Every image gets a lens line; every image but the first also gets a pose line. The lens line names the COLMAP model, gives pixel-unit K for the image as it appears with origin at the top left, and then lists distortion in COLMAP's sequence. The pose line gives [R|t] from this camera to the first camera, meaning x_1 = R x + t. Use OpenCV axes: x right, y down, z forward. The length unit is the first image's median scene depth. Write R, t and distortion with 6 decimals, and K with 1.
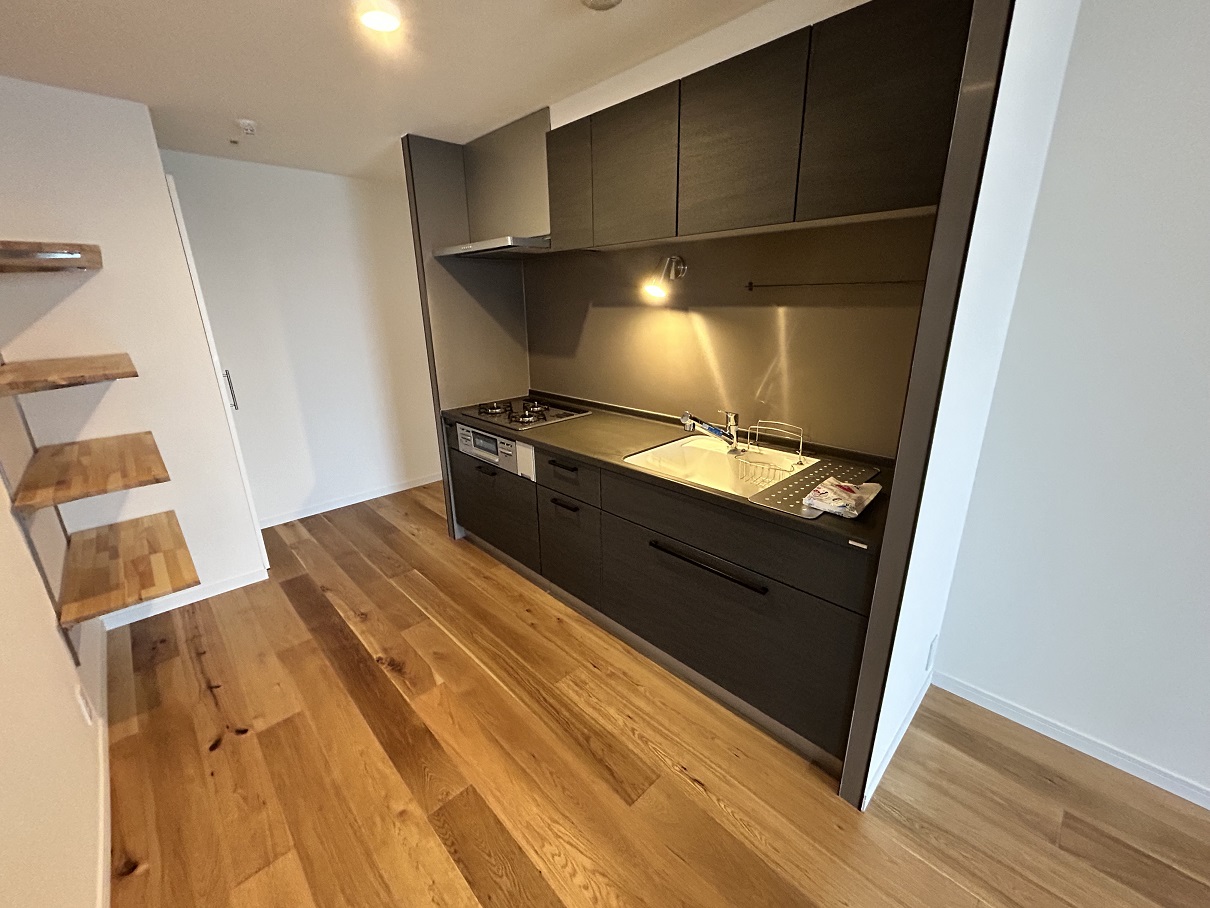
lens RADIAL K [[488.5, 0, 623.9], [0, 488.5, 453.6], [0, 0, 1]] dist [0.000670, 0.000028]
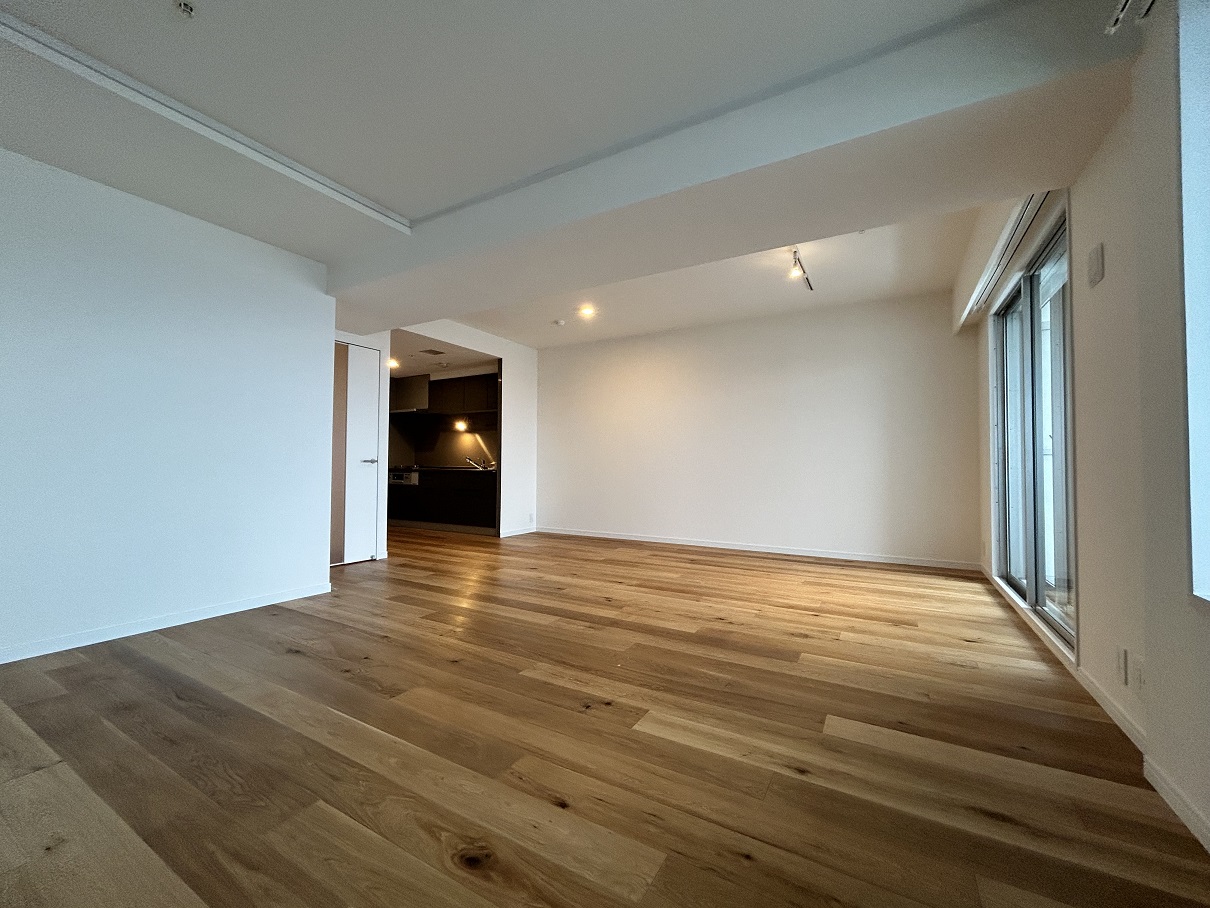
lens RADIAL K [[489.8, 0, 605.0], [0, 489.8, 454.0], [0, 0, 1]] dist [0.000130, 0.000193]
pose [[0.968416, 0.017334, 0.248737, 0.171785], [0.062855, 0.948392, -0.310807, 0.858098], [-0.241288, 0.316625, 0.917349, -2.025210]]
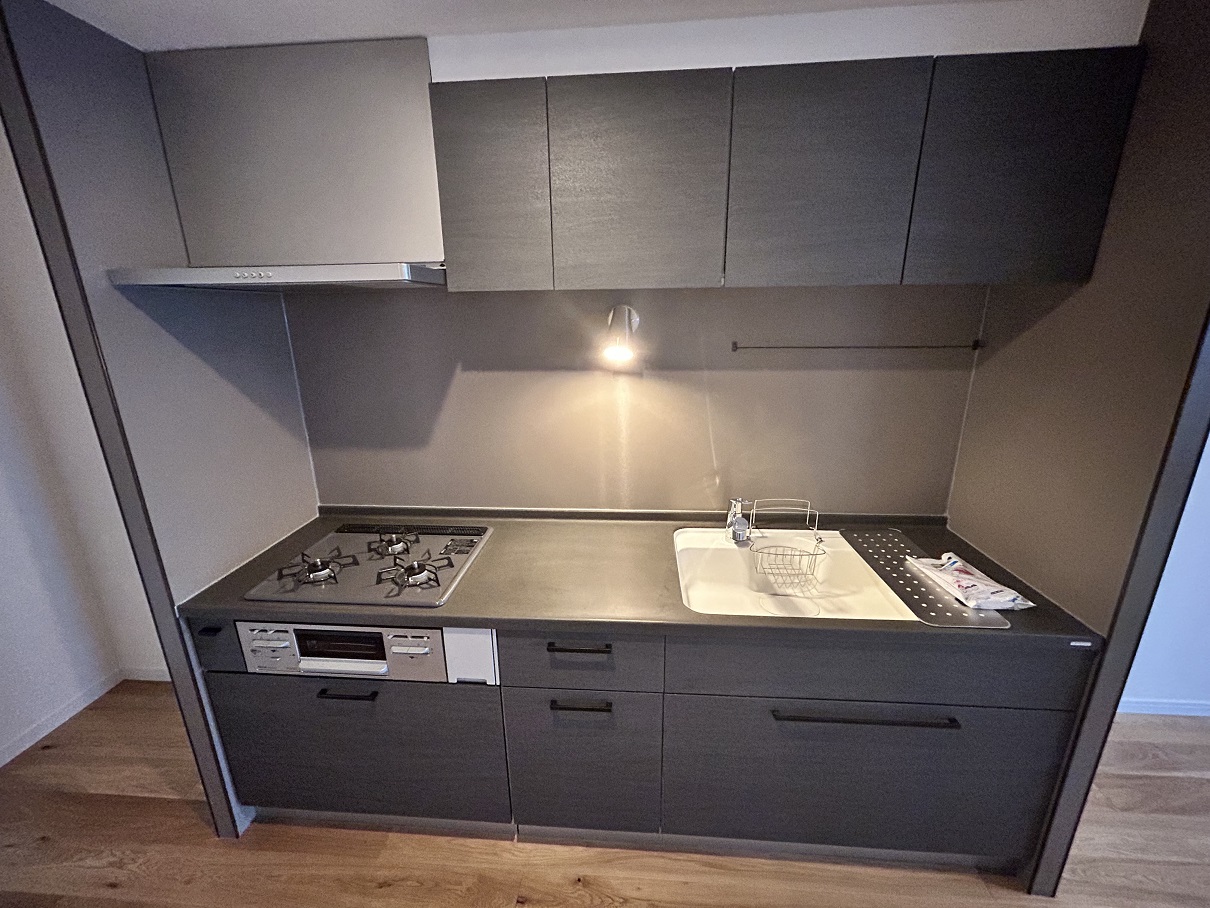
lens RADIAL K [[489.8, 0, 605.0], [0, 489.8, 454.0], [0, 0, 1]] dist [0.000130, 0.000193]
pose [[0.762227, -0.178237, 0.622287, -0.390216], [0.195028, 0.979907, 0.041781, -0.206047], [-0.617230, 0.089517, 0.781673, 0.433636]]
